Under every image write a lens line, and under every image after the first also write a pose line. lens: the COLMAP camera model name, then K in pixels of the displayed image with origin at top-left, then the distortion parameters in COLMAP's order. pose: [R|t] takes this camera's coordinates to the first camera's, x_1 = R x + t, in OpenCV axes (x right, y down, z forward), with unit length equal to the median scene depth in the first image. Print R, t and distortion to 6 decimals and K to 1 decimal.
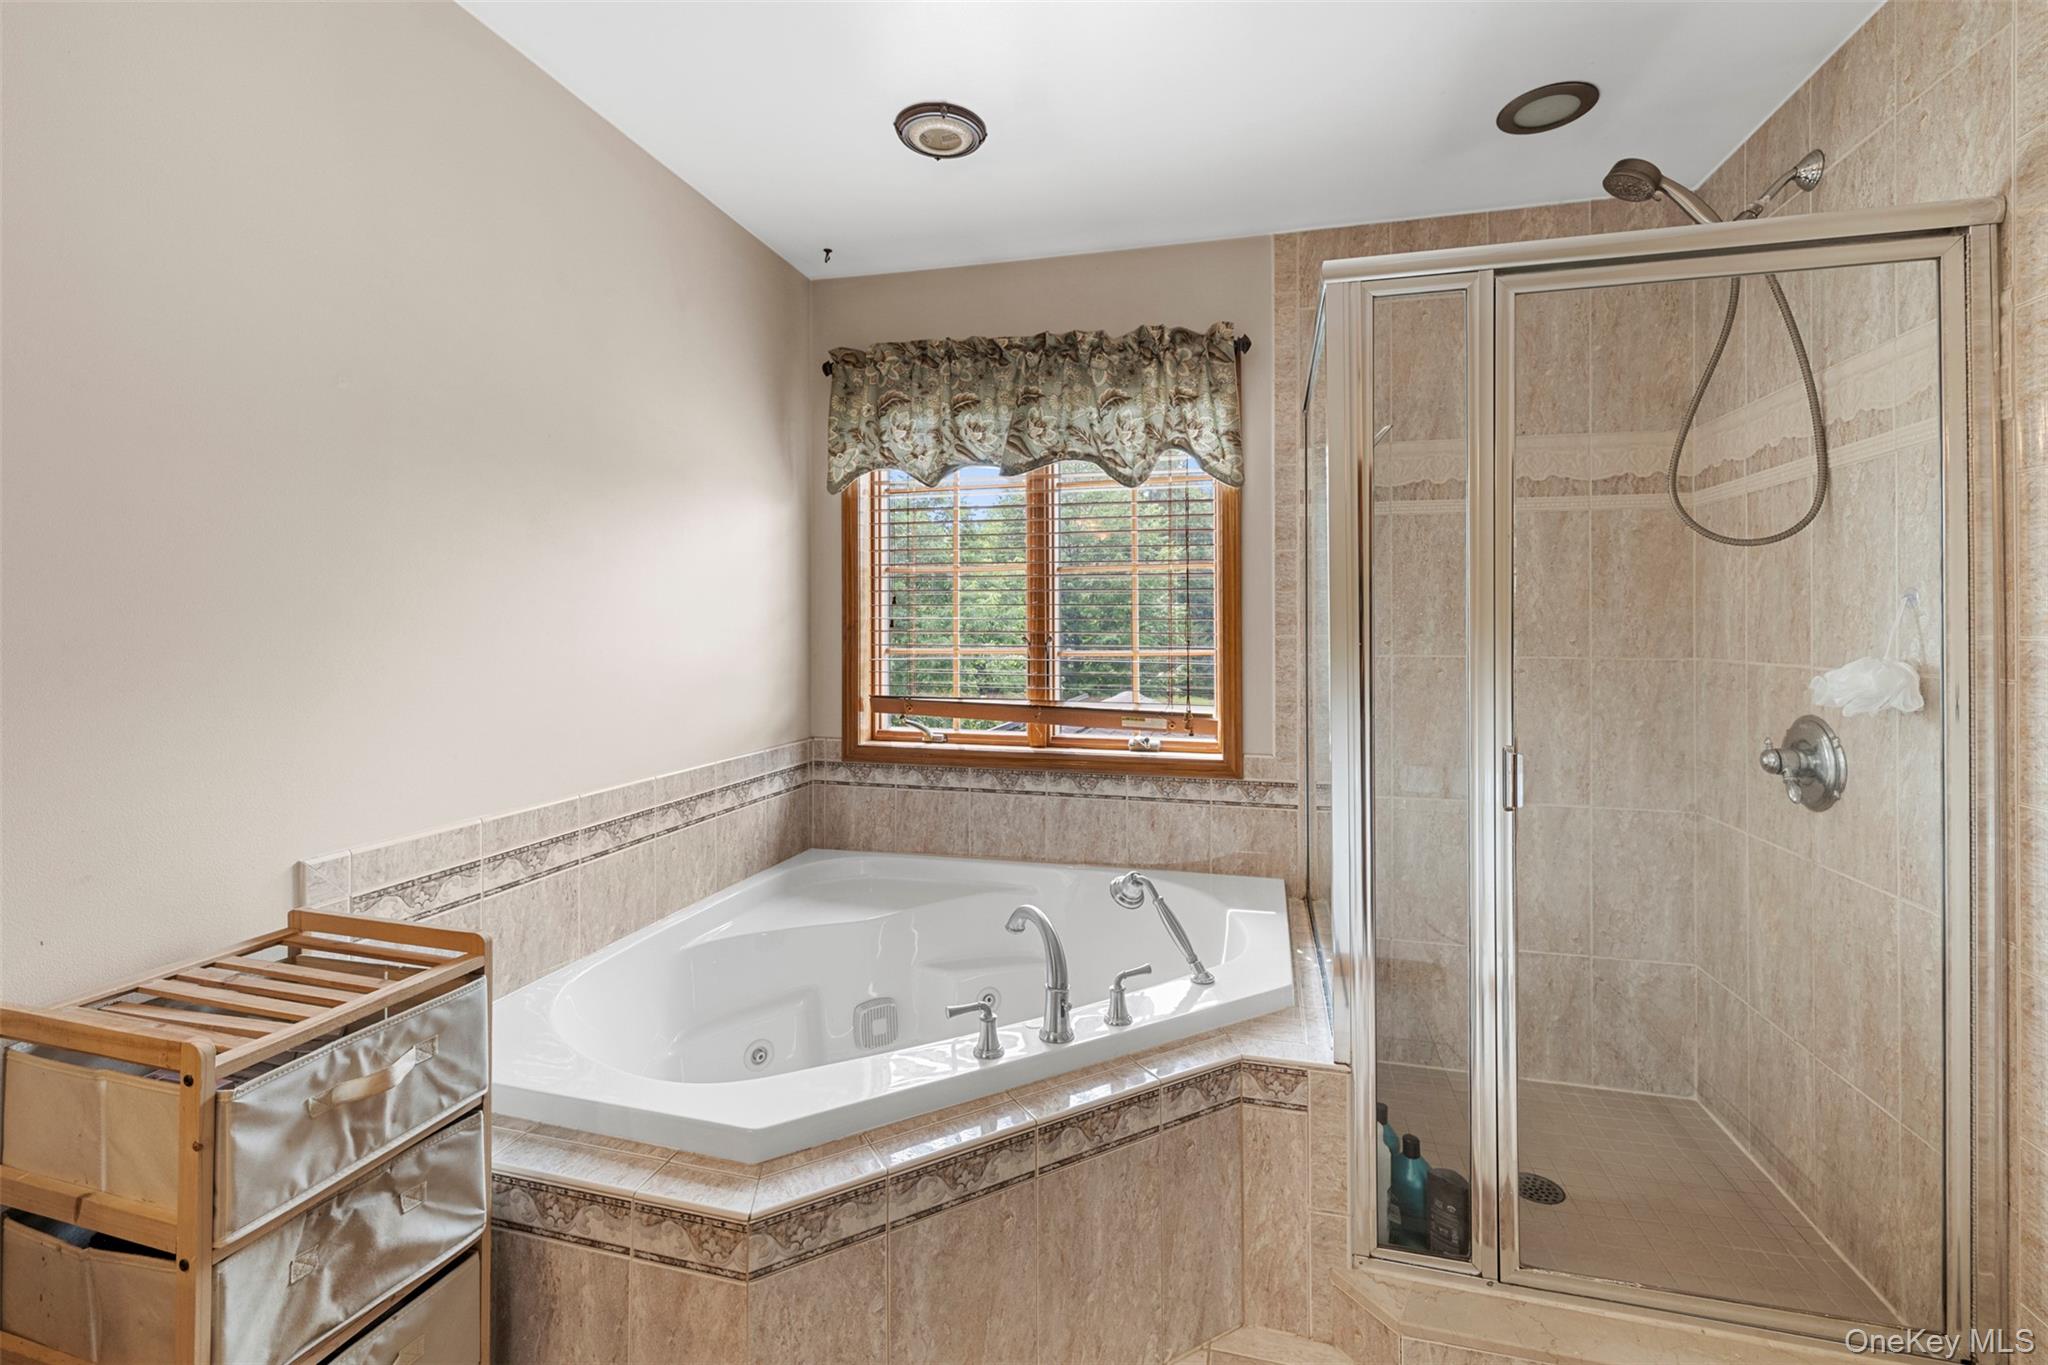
lens RADIAL K [[872.6, 0, 1028.3], [0, 872.6, 625.7], [0, 0, 1]] dist [0.003516, -0.001055]
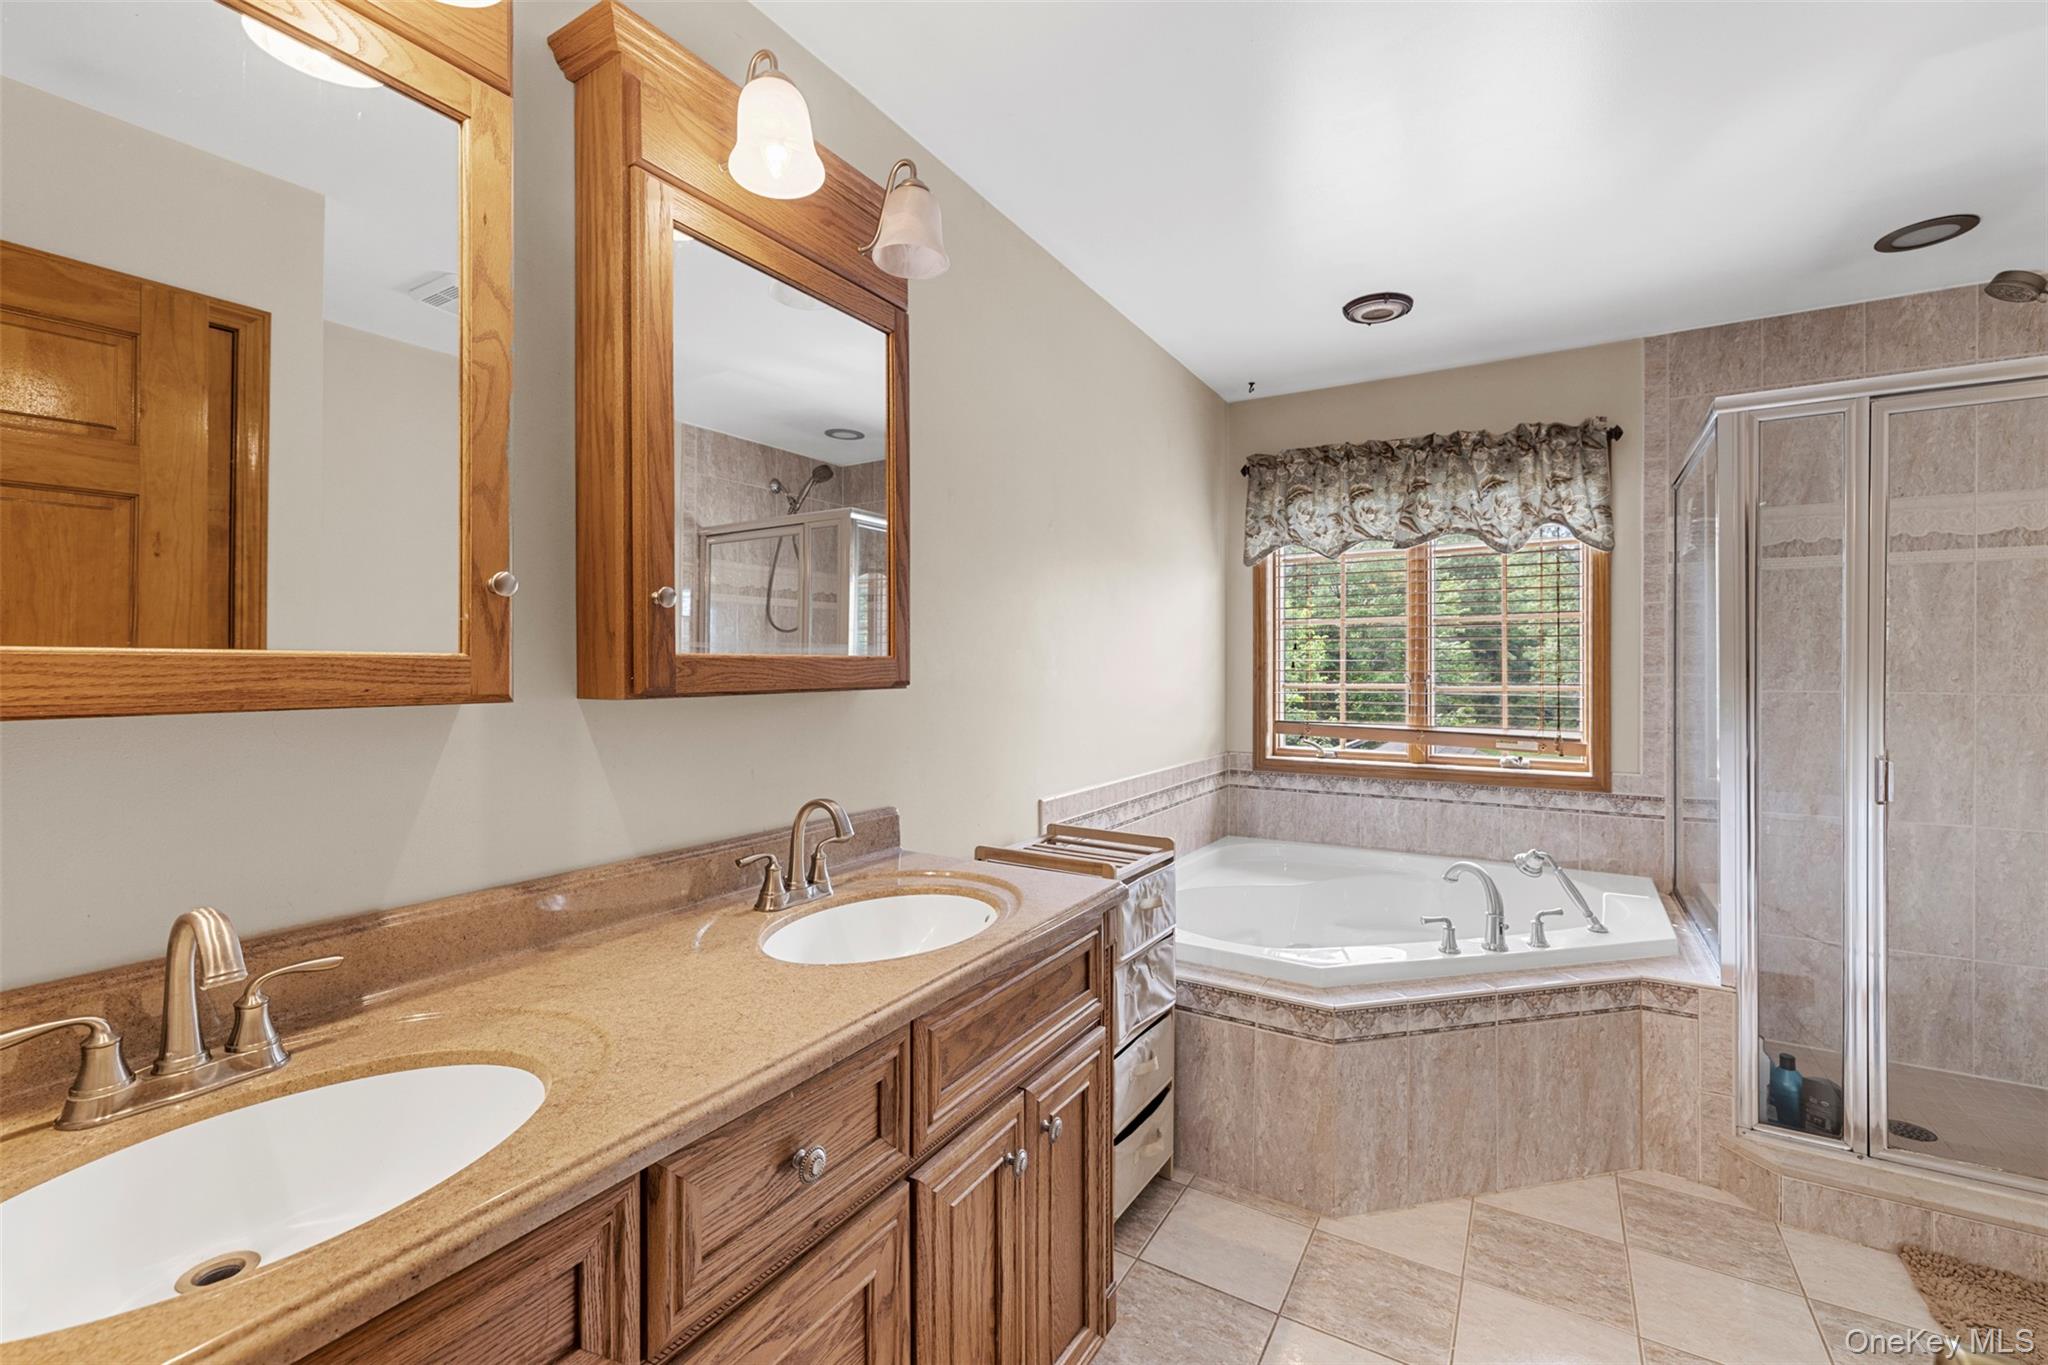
lens RADIAL K [[872.6, 0, 1020.0], [0, 872.6, 675.2], [0, 0, 1]] dist [0.003516, -0.001055]
pose [[0.960367, 0.000428, -0.278740, -0.219253], [0.002610, 0.999941, 0.010526, -0.001724], [0.278728, -0.010836, 0.960309, -0.417840]]
